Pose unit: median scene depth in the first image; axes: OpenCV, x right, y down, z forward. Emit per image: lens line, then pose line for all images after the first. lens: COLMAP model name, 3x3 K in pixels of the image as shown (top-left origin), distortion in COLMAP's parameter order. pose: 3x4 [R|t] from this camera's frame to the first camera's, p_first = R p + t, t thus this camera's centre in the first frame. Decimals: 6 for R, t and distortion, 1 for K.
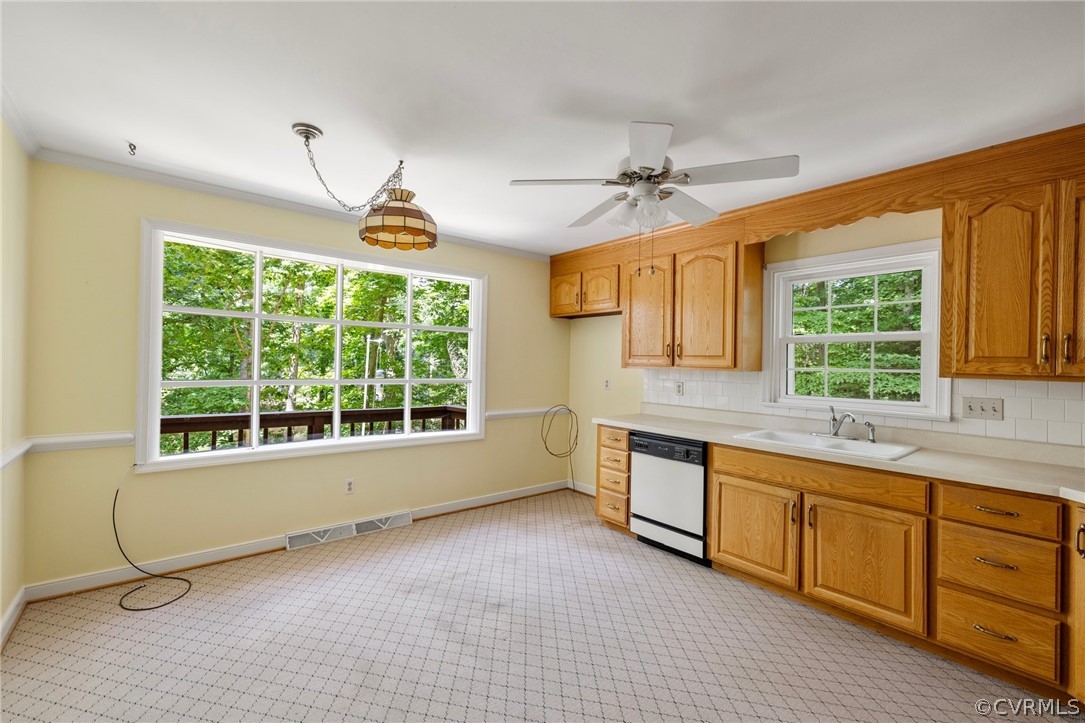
lens RADIAL K [[468.1, 0, 531.2], [0, 468.1, 359.5], [0, 0, 1]] dist [0.015816, -0.000046]
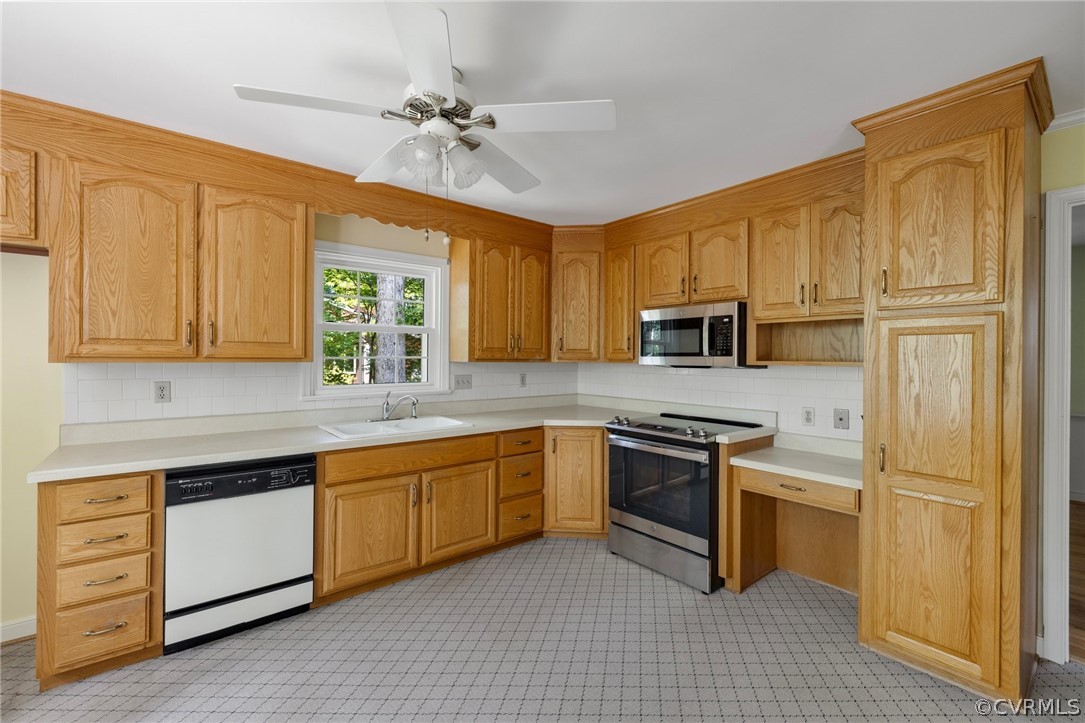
lens RADIAL K [[465.1, 0, 540.6], [0, 465.1, 355.8], [0, 0, 1]] dist [-0.001720, -0.000224]
pose [[-0.006629, -0.018871, 0.999800, -0.434742], [-0.013804, 0.999728, 0.018778, -0.007103], [-0.999883, -0.013676, -0.006887, 0.677439]]
